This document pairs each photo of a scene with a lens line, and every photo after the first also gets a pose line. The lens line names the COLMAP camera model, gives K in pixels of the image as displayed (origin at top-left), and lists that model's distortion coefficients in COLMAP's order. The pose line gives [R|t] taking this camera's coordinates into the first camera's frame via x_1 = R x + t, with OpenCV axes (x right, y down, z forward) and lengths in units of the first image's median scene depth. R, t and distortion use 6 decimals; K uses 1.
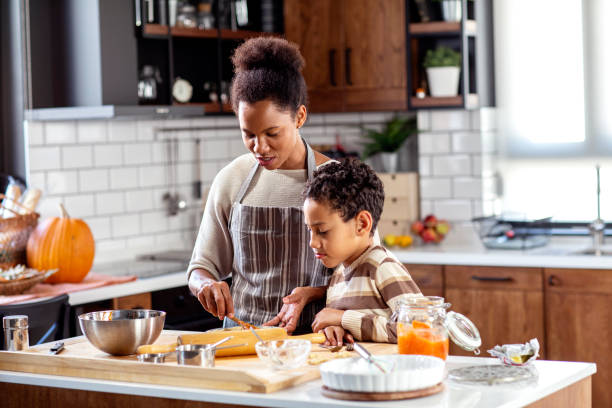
lens RADIAL K [[1464.2, 0, 305.2], [0, 1464.2, 203.8], [0, 0, 1]] dist [-0.133489, -0.247799]
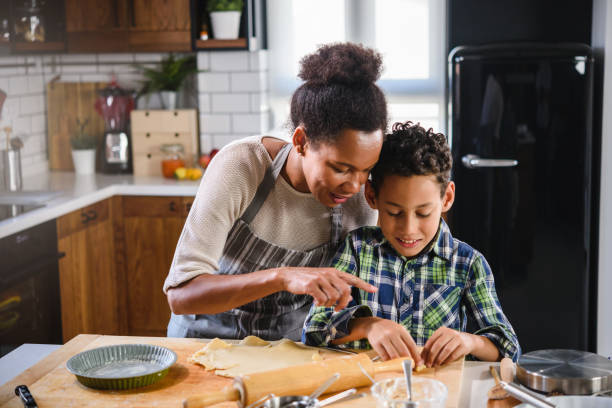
lens RADIAL K [[1023.2, 0, 305.0], [0, 1023.2, 202.0], [0, 0, 1]] dist [0.028362, 0.273514]
pose [[0.937869, -0.041108, 0.344546, -0.117032], [0.009663, 0.995667, 0.092492, -0.023050], [-0.346855, -0.083416, 0.934202, 0.261755]]
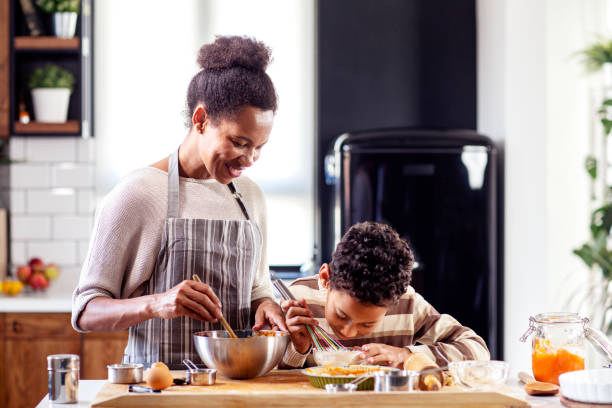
lens RADIAL K [[1642.0, 0, 305.3], [0, 1642.0, 204.7], [0, 0, 1]] dist [-0.087970, -0.593993]
pose [[0.826859, 0.018637, 0.562101, -0.331576], [0.006871, 0.999041, -0.043231, 0.019486], [-0.562368, 0.039608, 0.825938, 0.105234]]
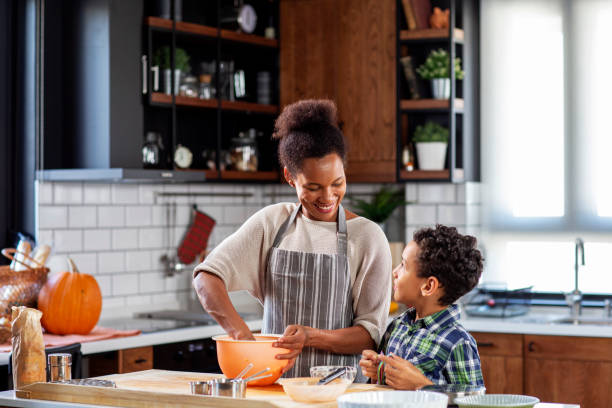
lens RADIAL K [[1506.3, 0, 305.5], [0, 1506.3, 205.2], [0, 0, 1]] dist [-0.103231, -0.614274]
pose [[0.999279, 0.028738, 0.024808, -0.021640], [-0.027391, 0.998217, -0.053032, 0.011467], [-0.026288, 0.052314, 0.998285, -0.075864]]
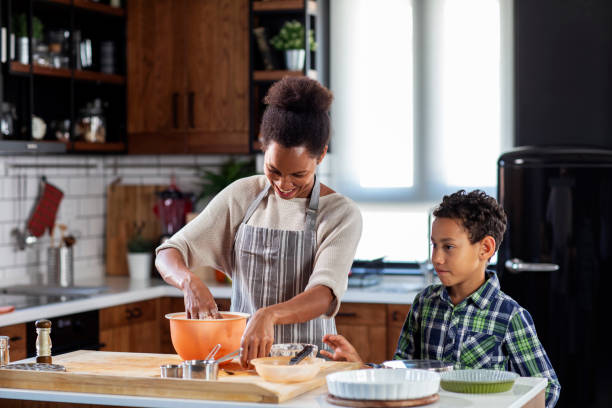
lens RADIAL K [[1464.2, 0, 305.2], [0, 1464.2, 203.8], [0, 0, 1]] dist [-0.133489, -0.247799]
pose [[0.978105, 0.022207, 0.206922, -0.107978], [-0.014977, 0.999223, -0.036444, 0.009685], [-0.207571, 0.032547, 0.977678, -0.031588]]
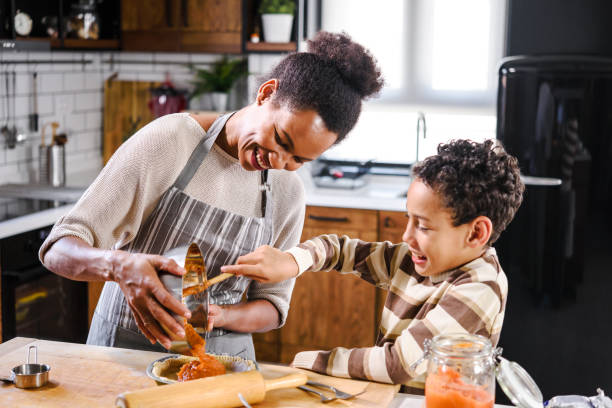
lens RADIAL K [[1023.2, 0, 305.0], [0, 1023.2, 202.0], [0, 0, 1]] dist [0.028362, 0.273514]
pose [[0.971761, 0.009139, 0.235791, -0.060249], [-0.030853, 0.995592, 0.088567, -0.024461], [-0.233942, -0.093341, 0.967760, 0.263983]]
